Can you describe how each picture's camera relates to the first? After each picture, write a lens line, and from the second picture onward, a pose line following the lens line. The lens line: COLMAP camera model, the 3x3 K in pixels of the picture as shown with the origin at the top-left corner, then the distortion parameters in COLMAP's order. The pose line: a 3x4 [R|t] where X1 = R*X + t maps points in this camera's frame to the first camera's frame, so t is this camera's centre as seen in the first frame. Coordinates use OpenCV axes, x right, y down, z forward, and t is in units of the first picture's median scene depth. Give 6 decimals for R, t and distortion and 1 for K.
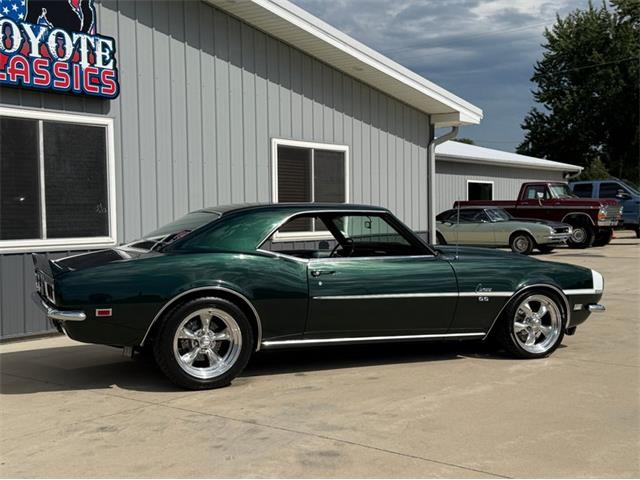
lens RADIAL K [[795.0, 0, 319.8], [0, 795.0, 253.9], [0, 0, 1]] dist [0.156539, -0.425730]
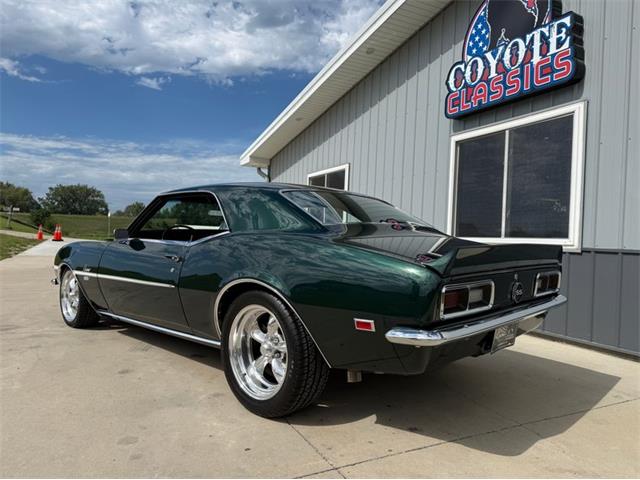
lens RADIAL K [[453.3, 0, 316.3], [0, 453.3, 241.9], [0, 0, 1]] dist [0.037635, -0.047837]
pose [[-0.430304, 0.003298, -0.902678, 0.322166], [-0.075780, 0.996331, 0.039764, -0.018101], [0.899497, 0.085516, -0.428476, 1.023014]]
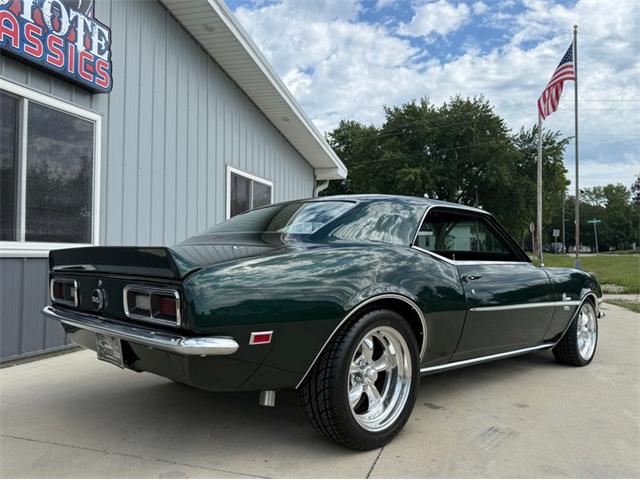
lens RADIAL K [[499.5, 0, 312.3], [0, 499.5, 246.3], [0, 0, 1]] dist [0.037446, -0.051965]
pose [[0.941442, 0.029537, 0.335878, -0.232735], [-0.005542, 0.997377, -0.072175, 0.021085], [-0.337129, 0.066088, 0.939136, 0.414464]]
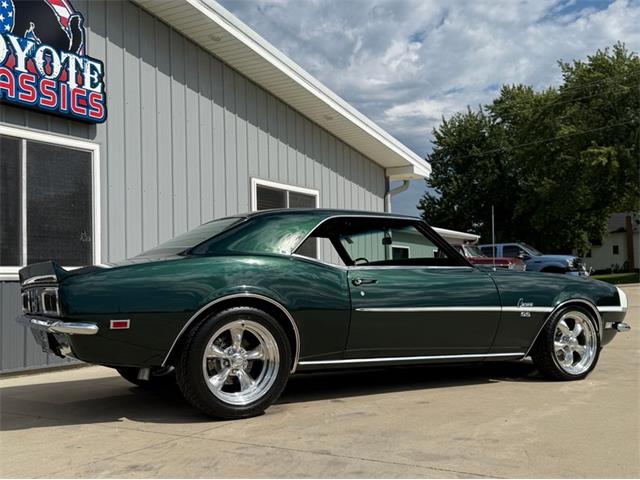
lens RADIAL K [[680.7, 0, 309.7], [0, 680.7, 251.2], [0, 0, 1]] dist [0.143689, -0.351424]
pose [[0.995096, -0.005208, 0.098780, -0.094703], [0.014987, 0.995022, -0.098525, 0.046075], [-0.097775, 0.099522, 0.990220, 0.183767]]
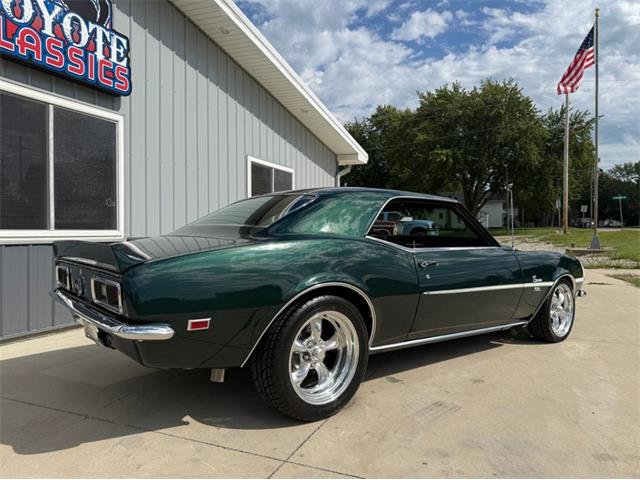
lens RADIAL K [[453.3, 0, 316.3], [0, 453.3, 241.9], [0, 0, 1]] dist [0.037635, -0.047837]
pose [[0.966261, 0.010839, 0.257337, -0.177186], [-0.003298, 0.999553, -0.029718, 0.010510], [-0.257544, 0.027866, 0.965865, 0.395498]]
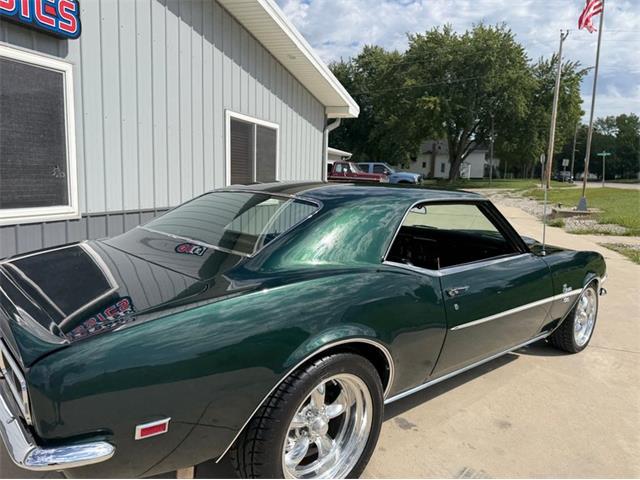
lens RADIAL K [[458.4, 0, 320.0], [0, 458.4, 240.0], [0, 0, 1]] dist [0.001748, -0.001936]
pose [[0.951385, 0.000773, 0.308004, -0.168322], [-0.028277, 0.995993, 0.084844, -0.036293], [-0.306704, -0.089428, 0.947594, 0.478897]]
